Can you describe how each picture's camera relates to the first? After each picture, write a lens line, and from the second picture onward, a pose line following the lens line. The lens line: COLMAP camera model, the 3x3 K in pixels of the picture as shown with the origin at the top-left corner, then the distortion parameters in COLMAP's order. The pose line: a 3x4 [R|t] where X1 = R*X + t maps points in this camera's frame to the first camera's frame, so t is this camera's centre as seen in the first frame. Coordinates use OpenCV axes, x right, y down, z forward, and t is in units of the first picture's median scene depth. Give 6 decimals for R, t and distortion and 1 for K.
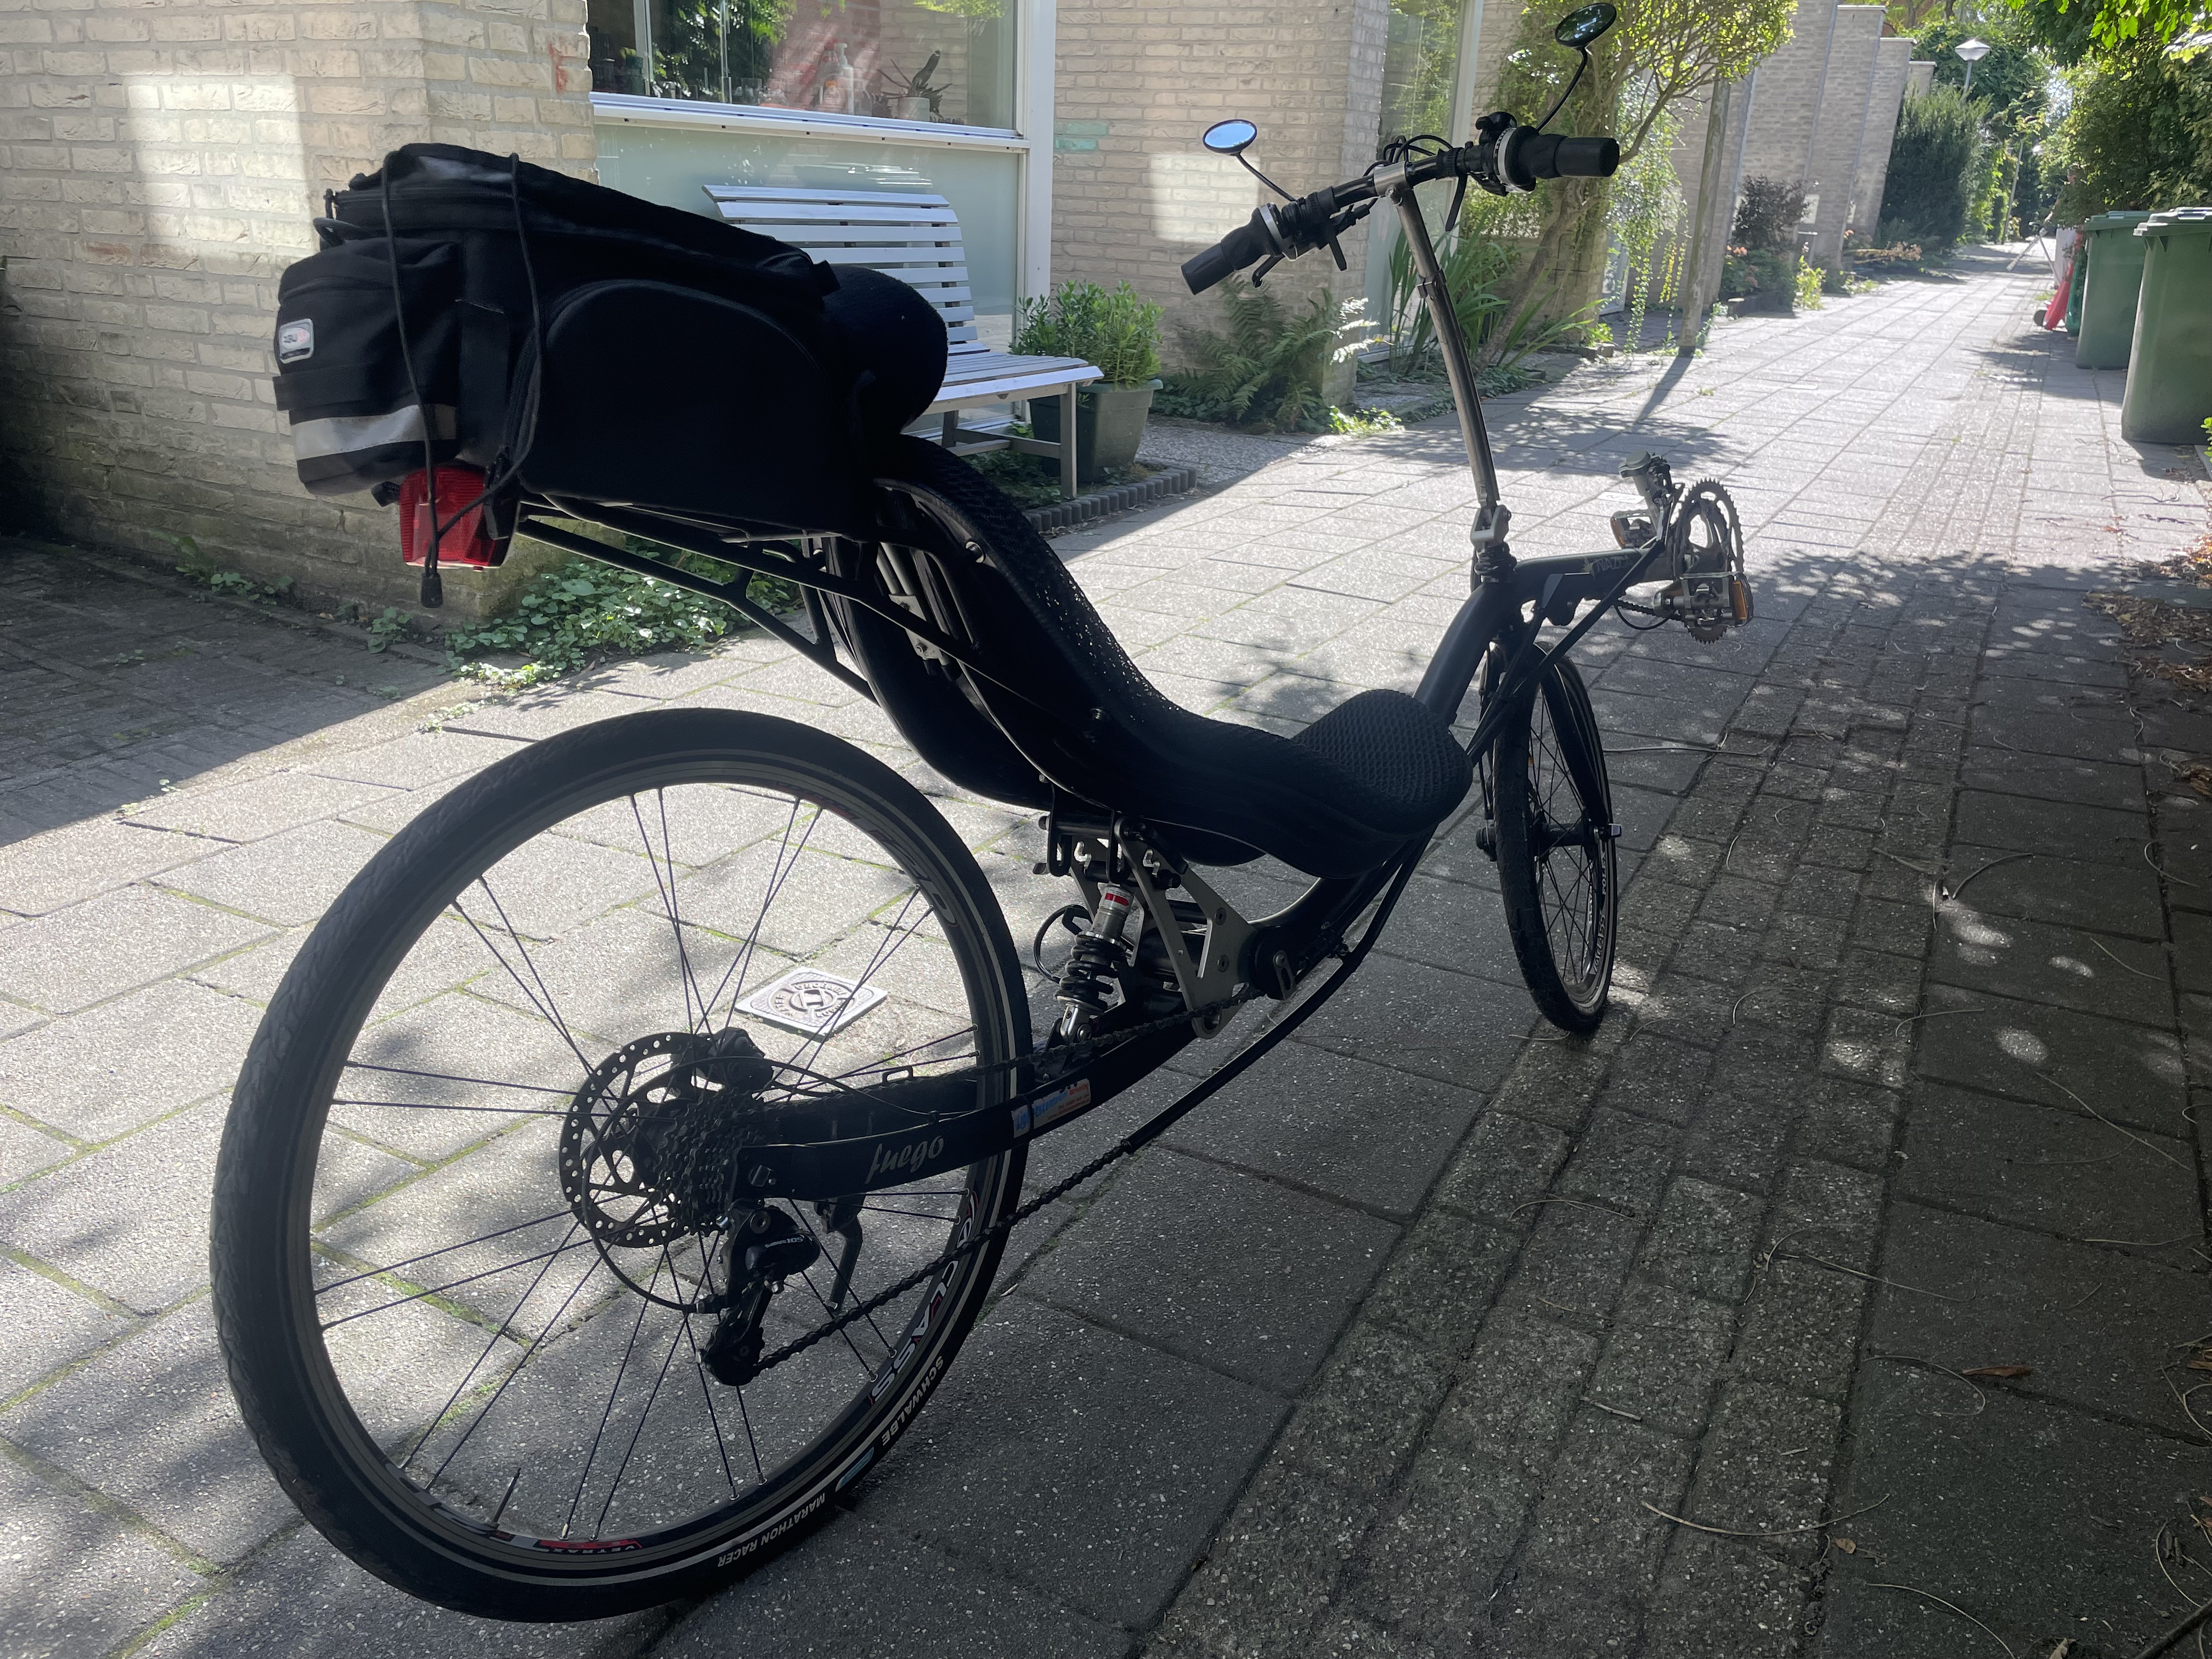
lens RADIAL K [[1673.4, 0, 1134.0], [0, 1673.4, 829.2], [0, 0, 1]] dist [0.090564, -0.122788]
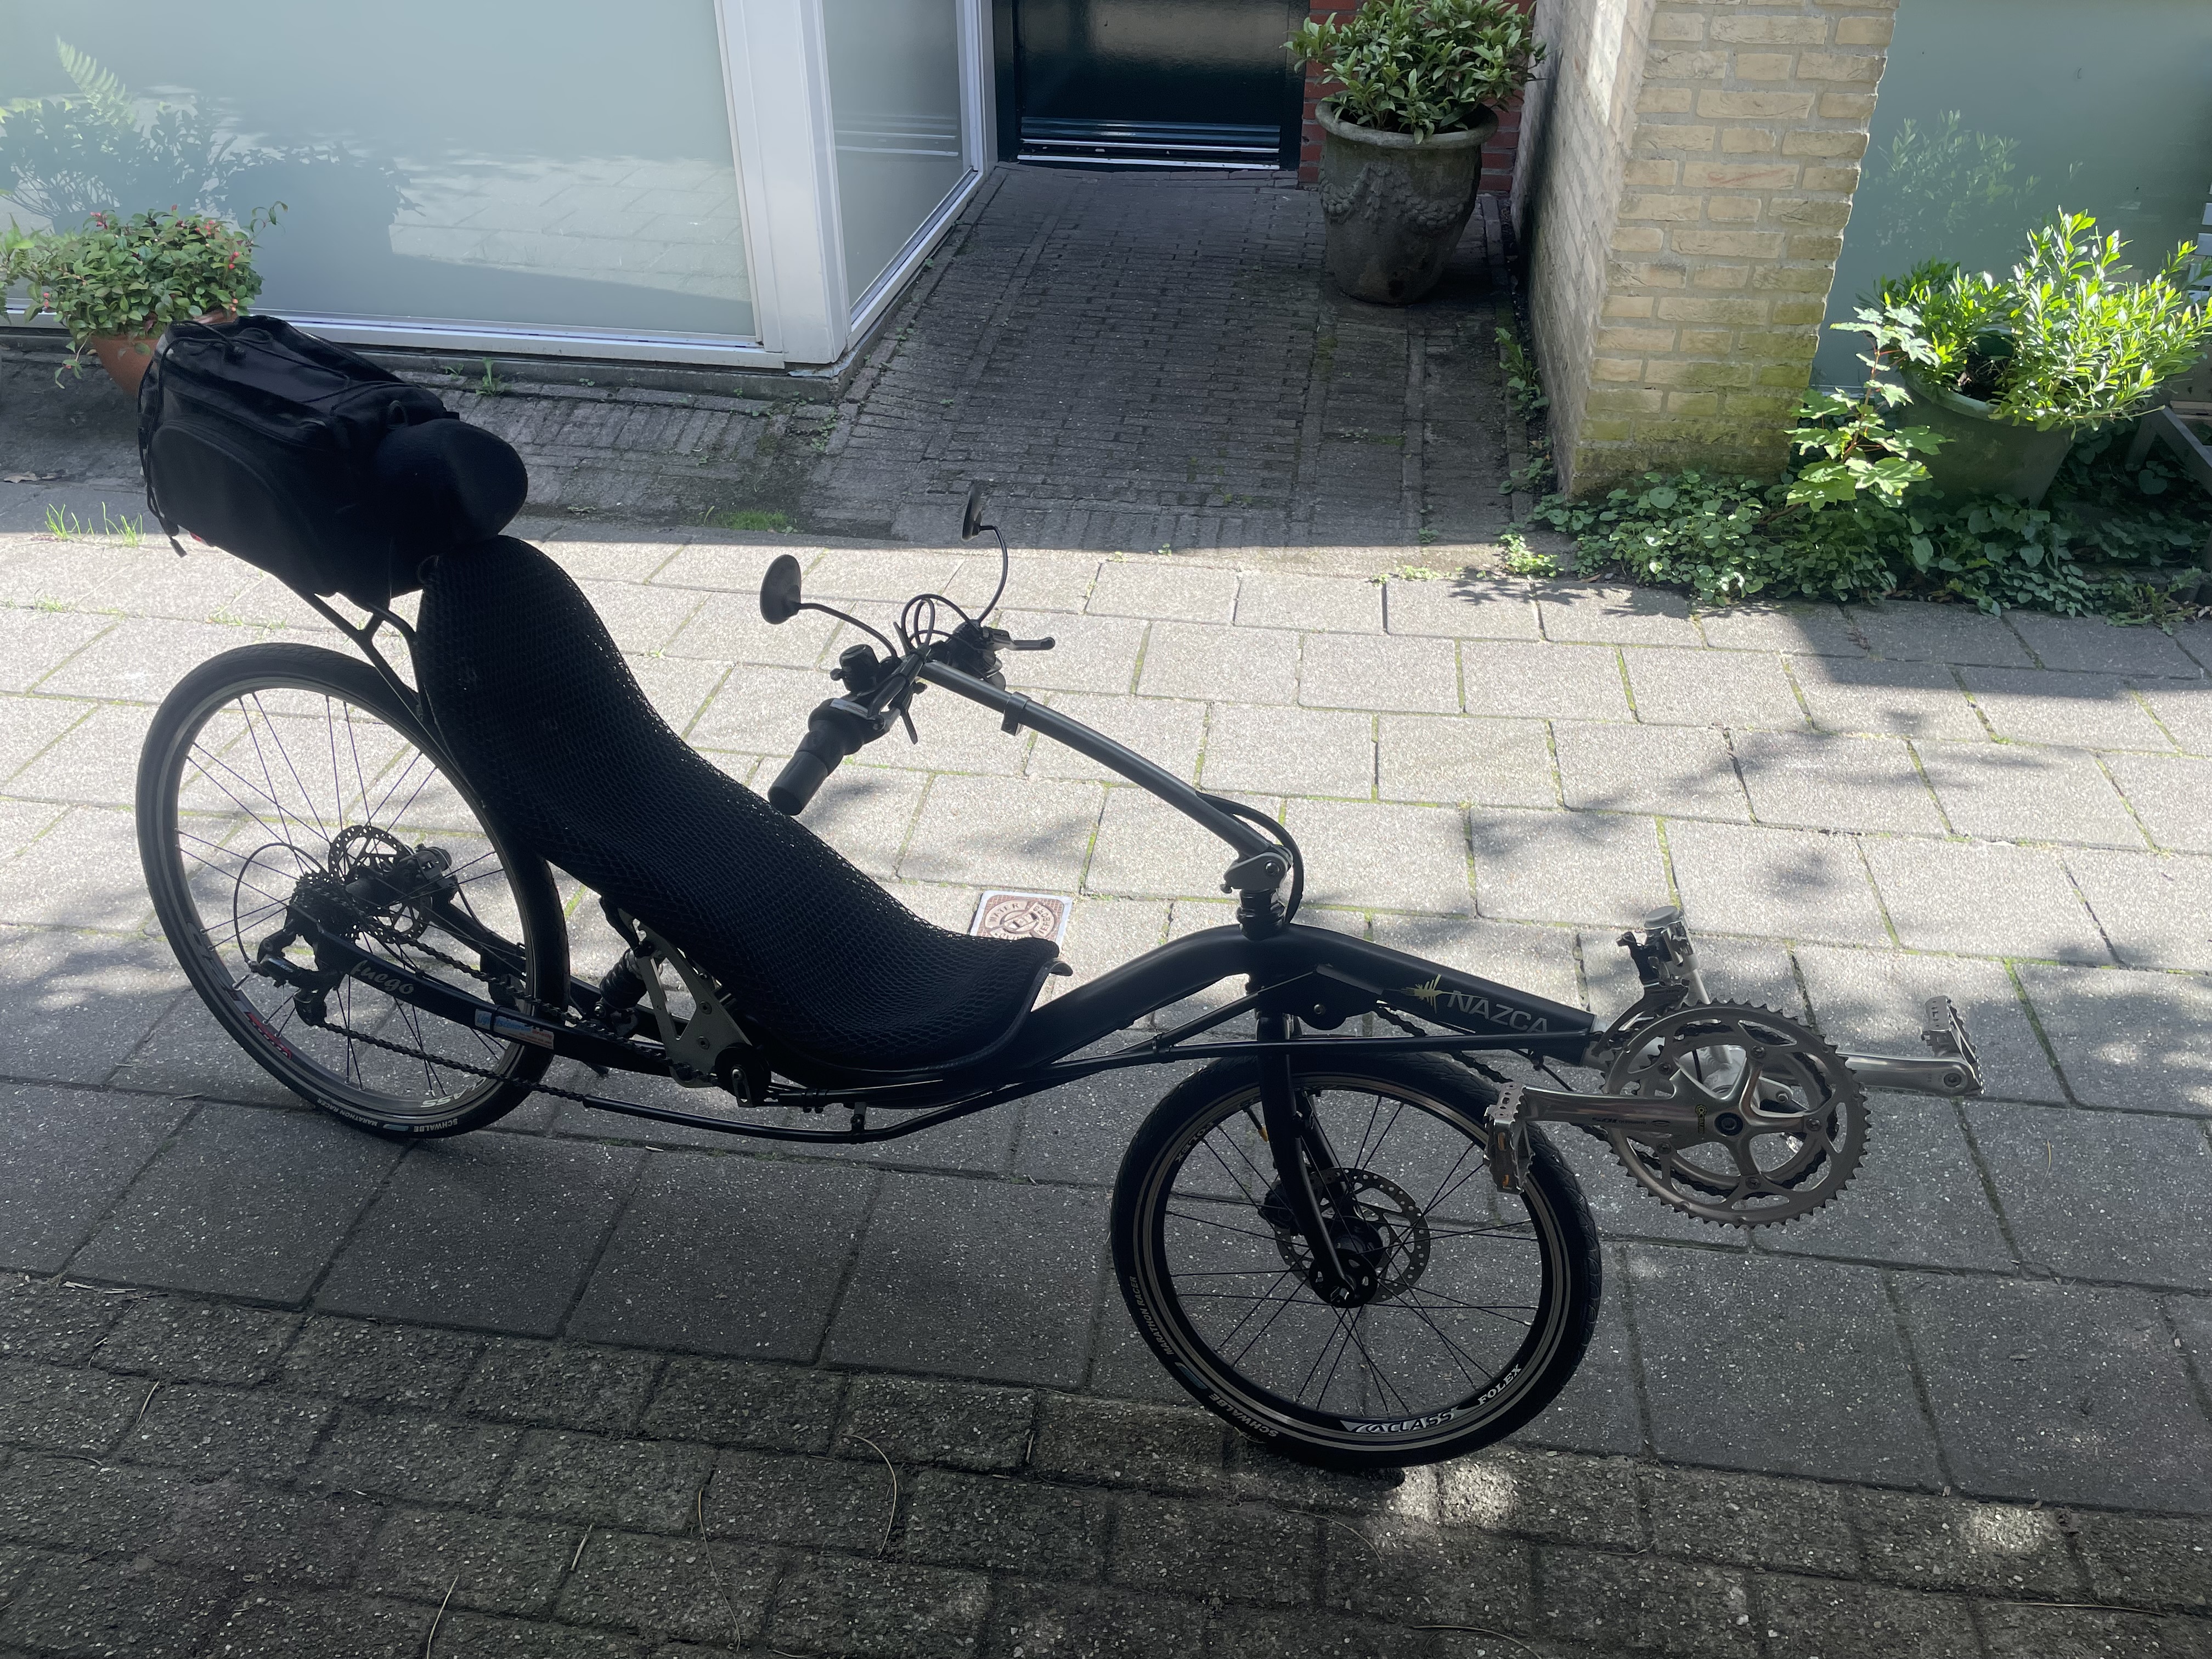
lens RADIAL K [[1677.4, 0, 1116.5], [0, 1677.4, 833.3], [0, 0, 1]] dist [0.093711, -0.126750]
pose [[0.337270, 0.502128, -0.796314, 0.767204], [-0.326766, 0.855727, 0.401193, -0.463328], [0.882877, 0.124898, 0.452690, 0.525191]]
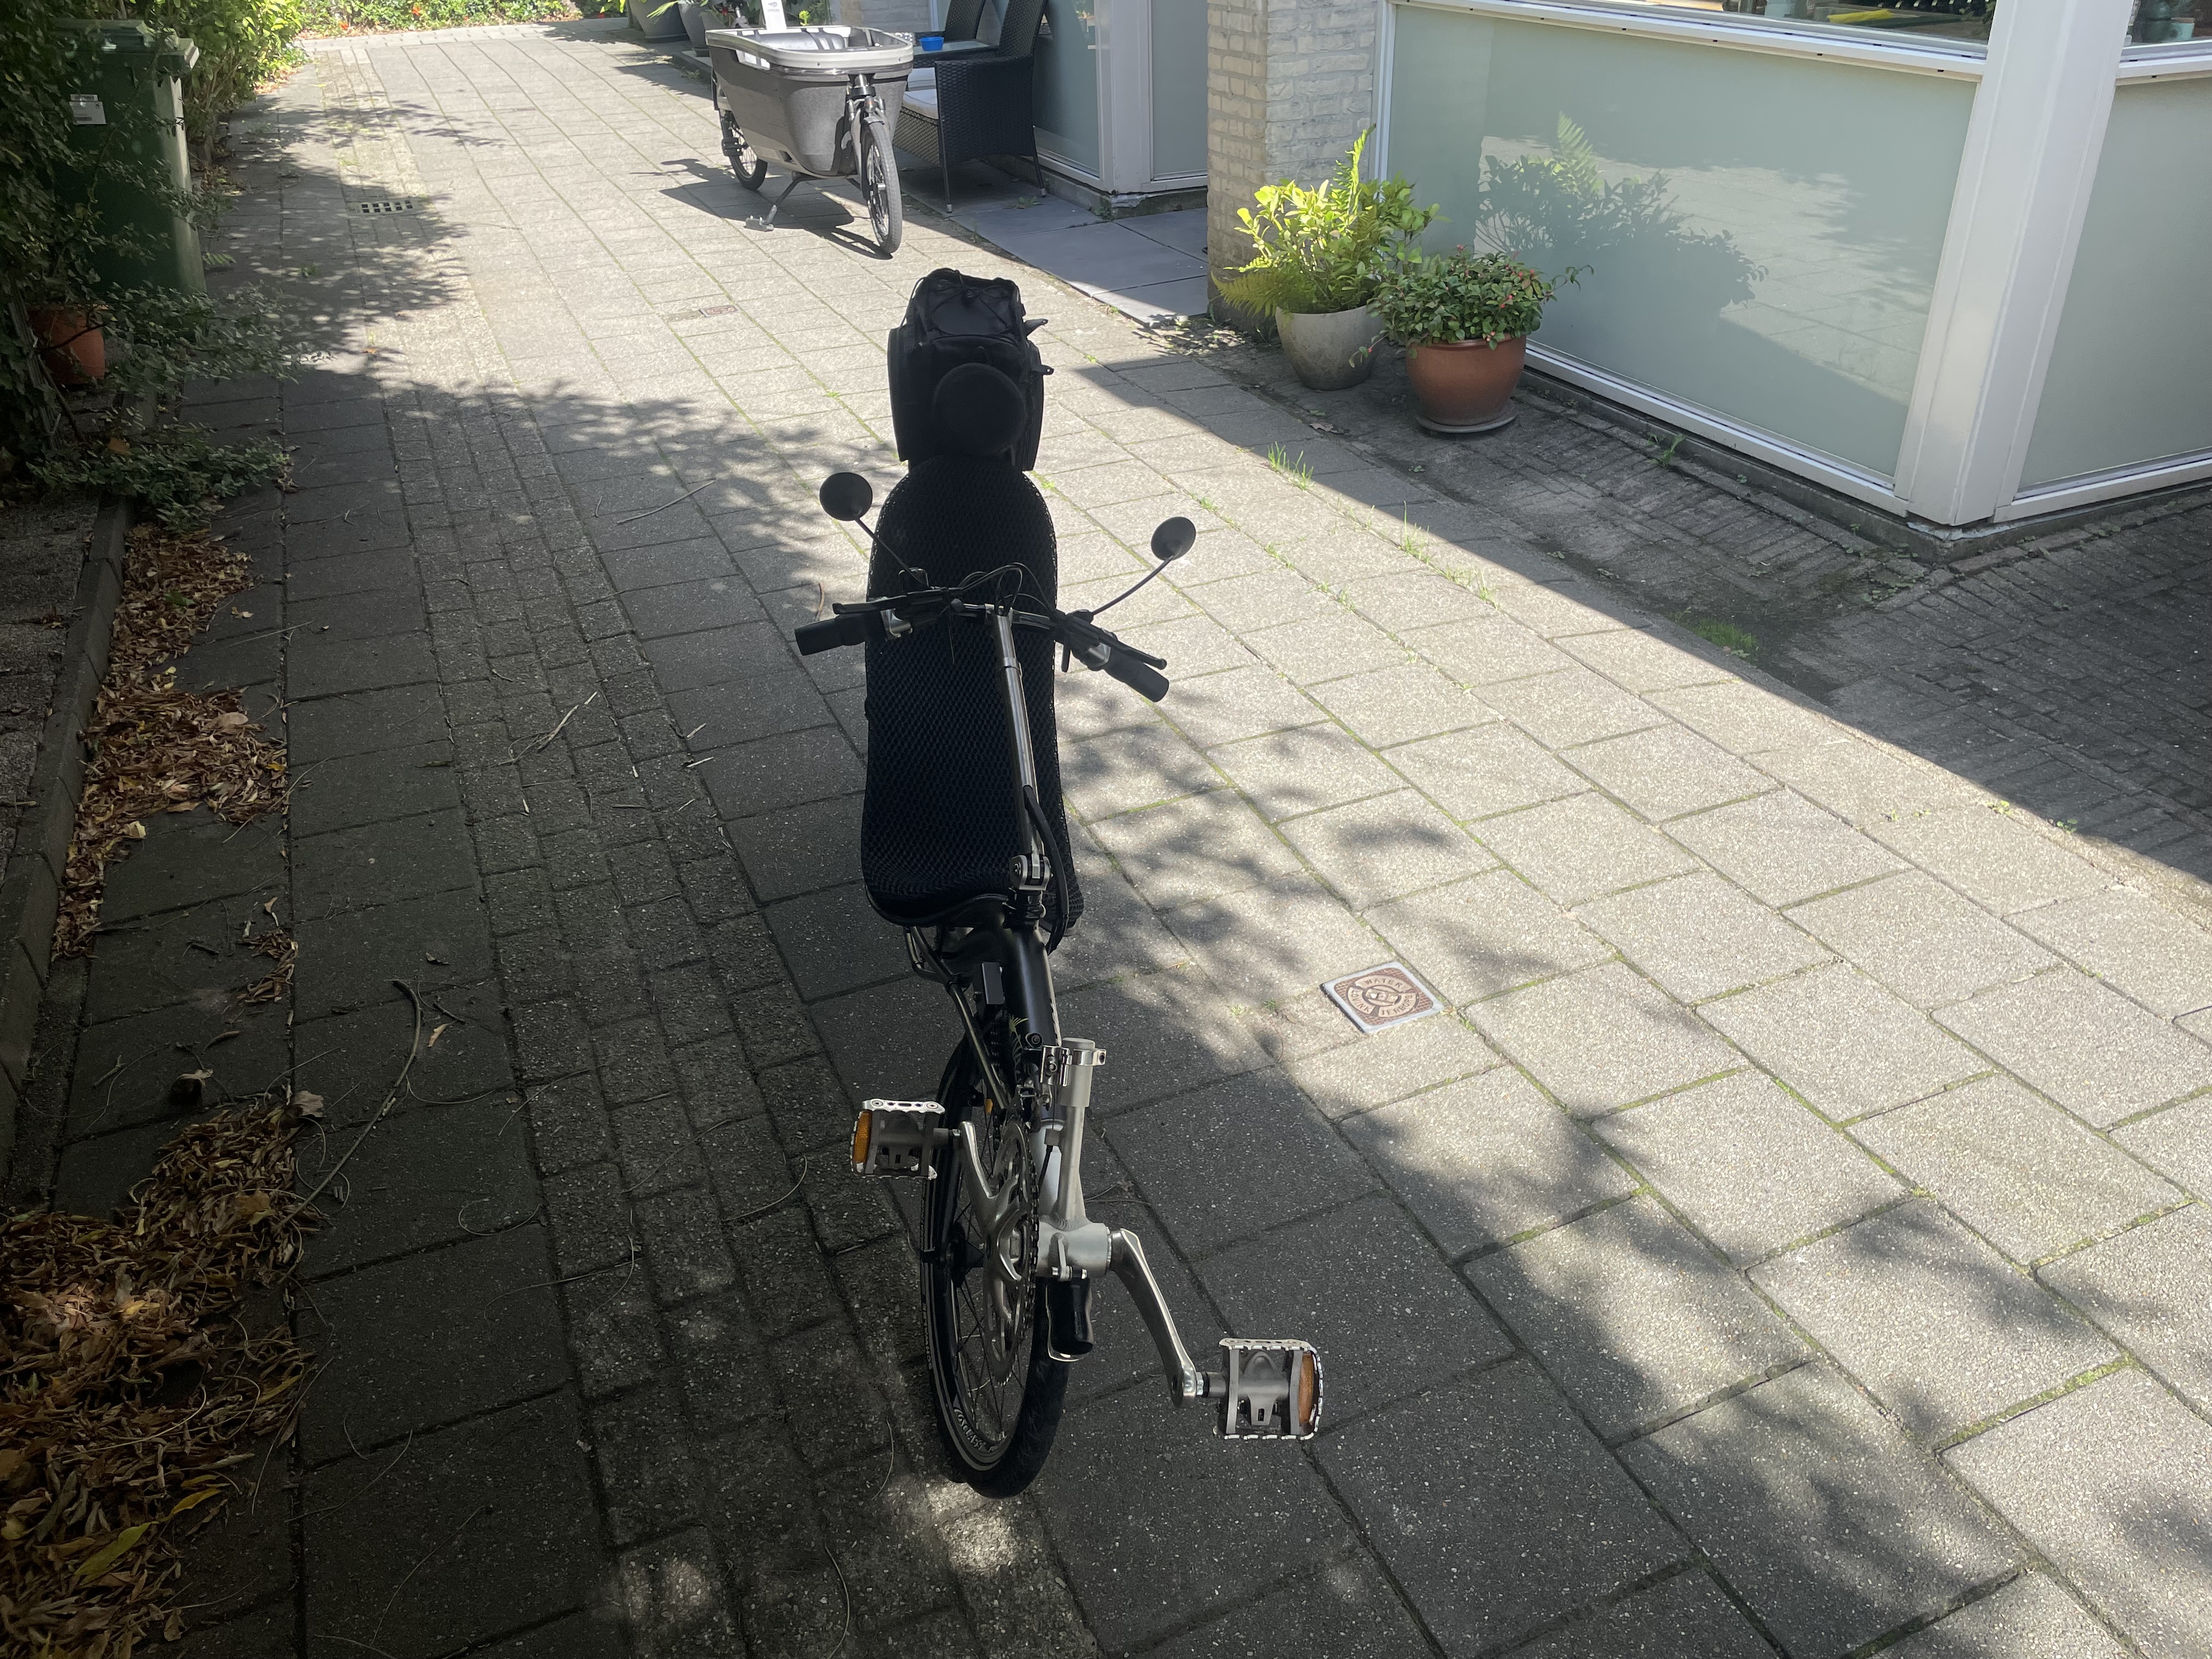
lens RADIAL K [[1666.7, 0, 1133.2], [0, 1666.7, 824.4], [0, 0, 1]] dist [0.087407, -0.114136]
pose [[-0.628057, 0.374678, -0.682027, 0.721228], [-0.278661, 0.710040, 0.646677, -0.738336], [0.726562, 0.596204, -0.341537, 1.236319]]
